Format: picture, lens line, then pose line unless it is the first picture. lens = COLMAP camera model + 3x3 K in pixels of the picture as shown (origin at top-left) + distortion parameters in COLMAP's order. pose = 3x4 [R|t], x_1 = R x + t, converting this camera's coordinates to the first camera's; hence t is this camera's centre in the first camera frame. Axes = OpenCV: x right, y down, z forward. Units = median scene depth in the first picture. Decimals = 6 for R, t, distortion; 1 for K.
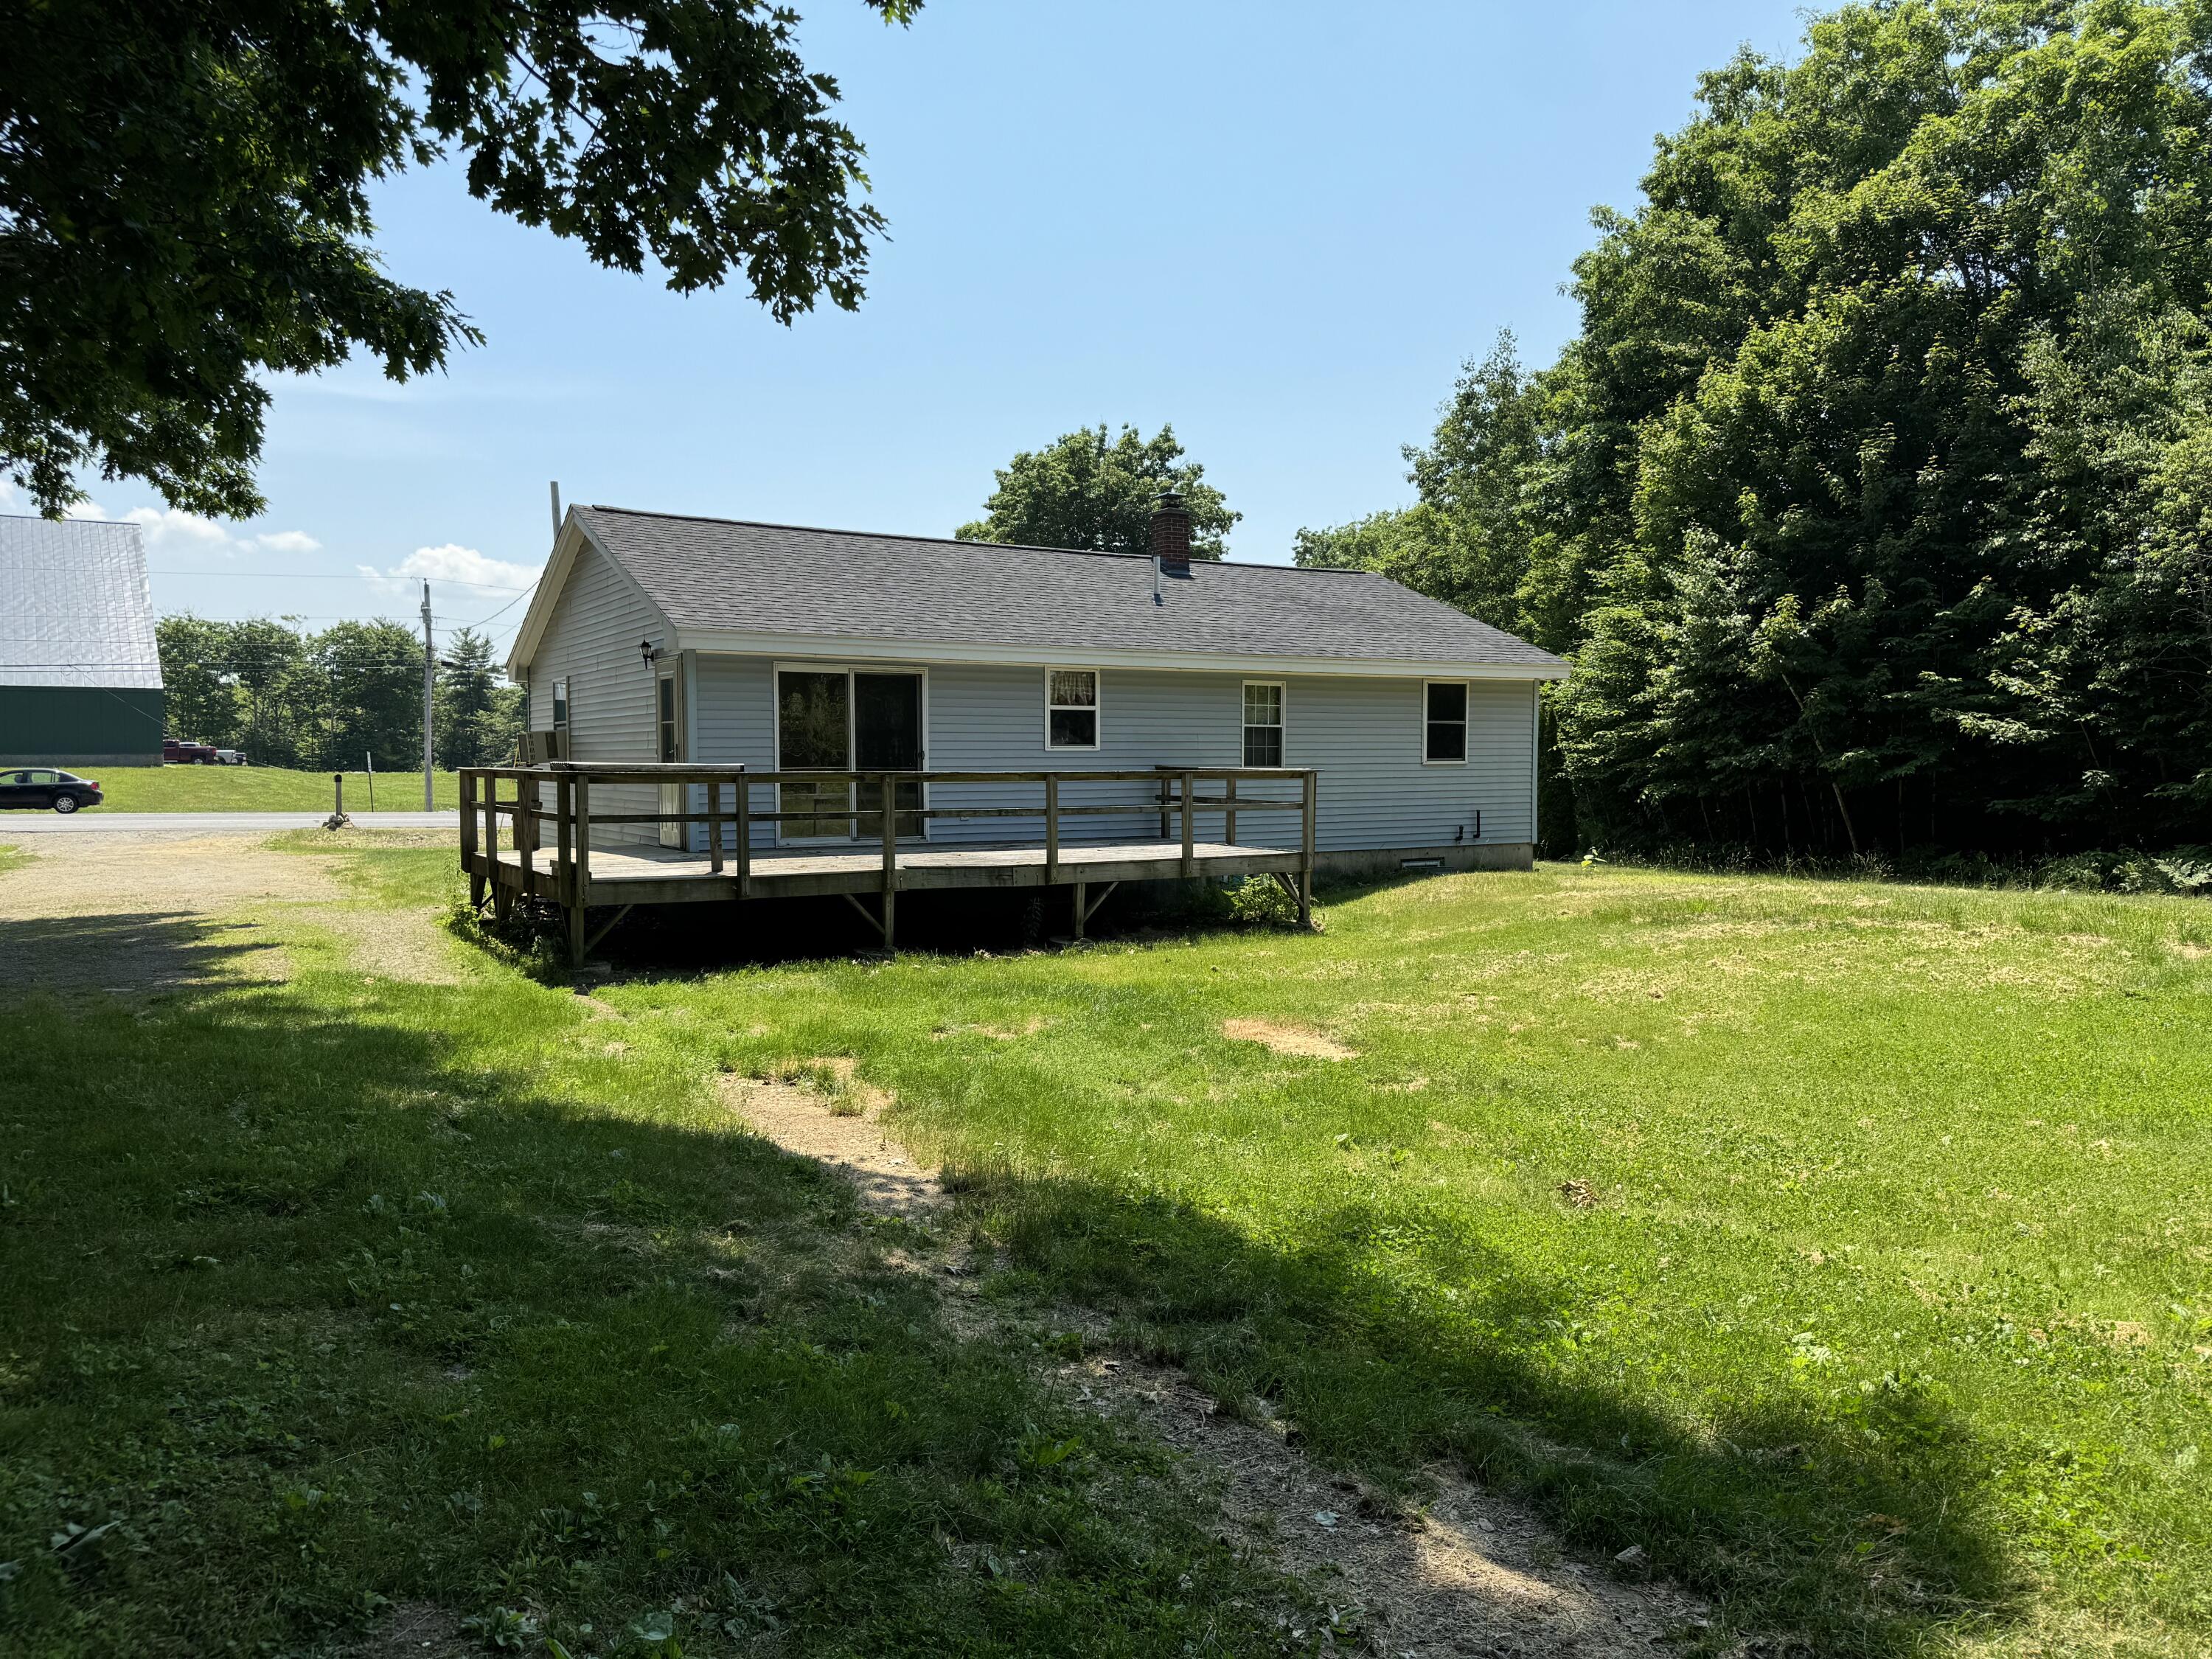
lens RADIAL K [[1551.6, 0, 1106.0], [0, 1551.6, 829.5], [0, 0, 1]] dist [0.138845, -0.000418]
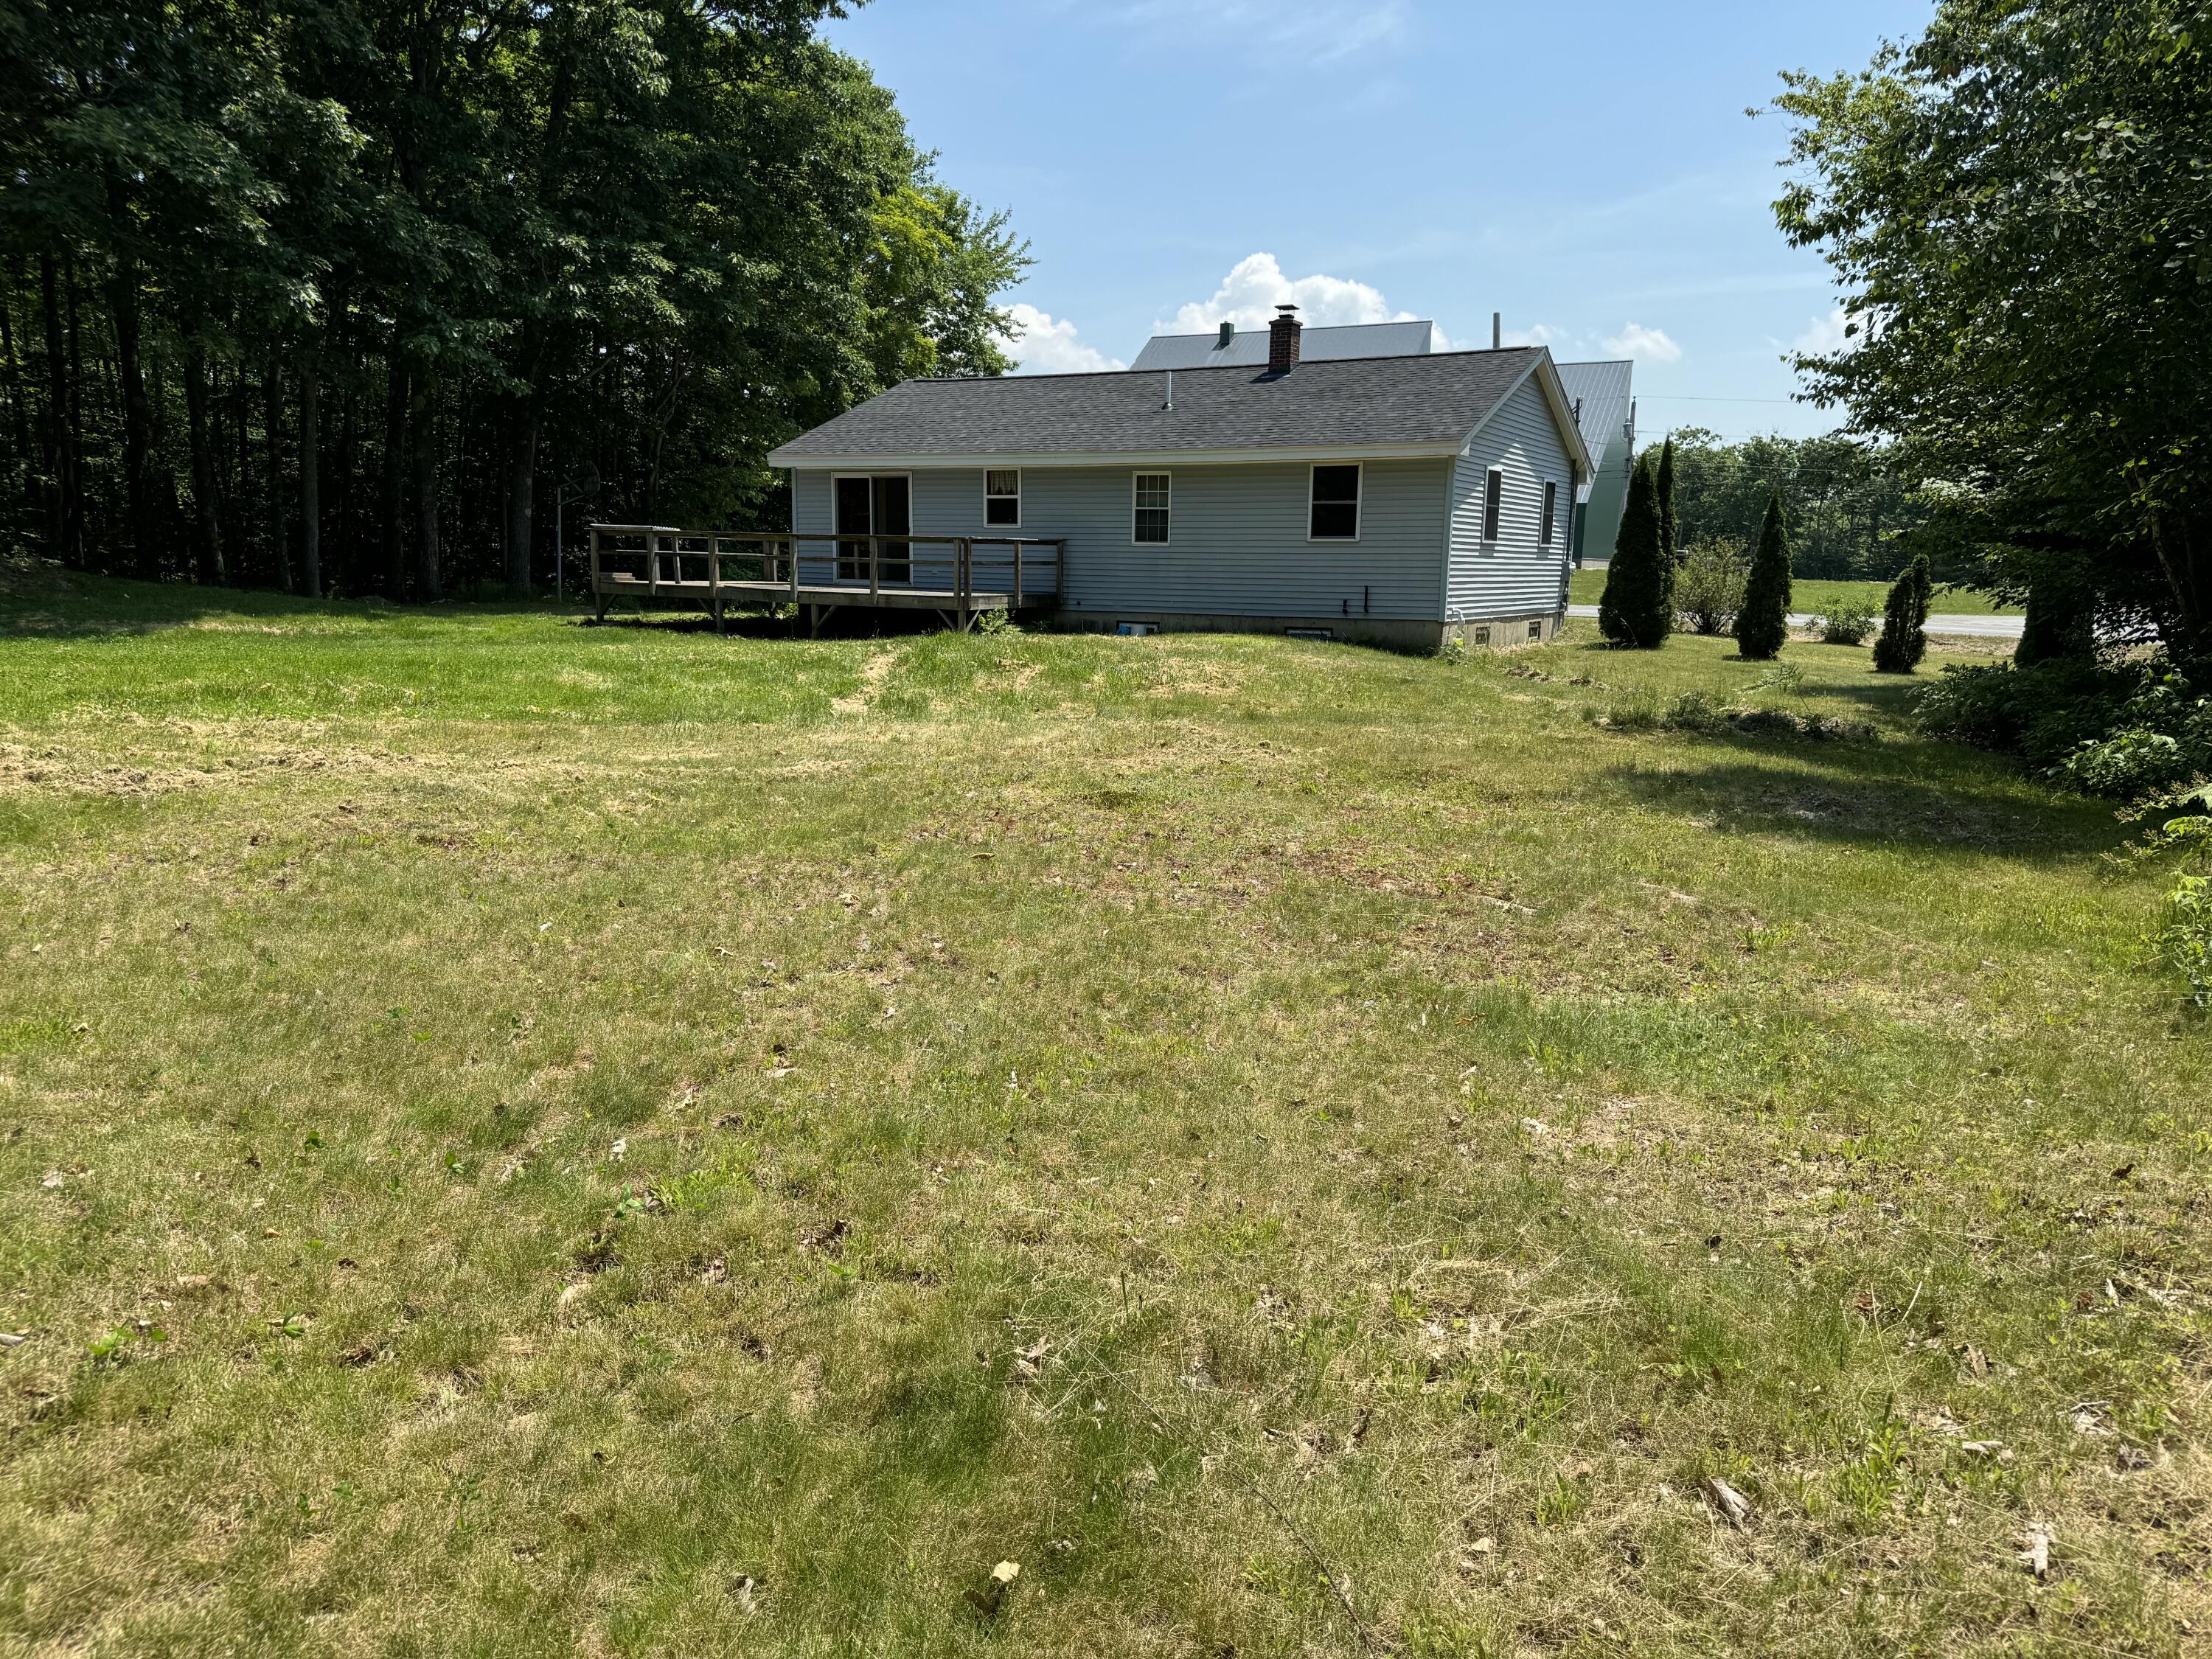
lens RADIAL K [[1551.6, 0, 1106.0], [0, 1551.6, 829.5], [0, 0, 1]] dist [0.138845, -0.000418]
pose [[0.472659, 0.158228, -0.866924, 1.226853], [-0.060500, 0.987254, 0.147205, 0.006129], [0.879166, -0.017129, 0.476207, 0.365248]]
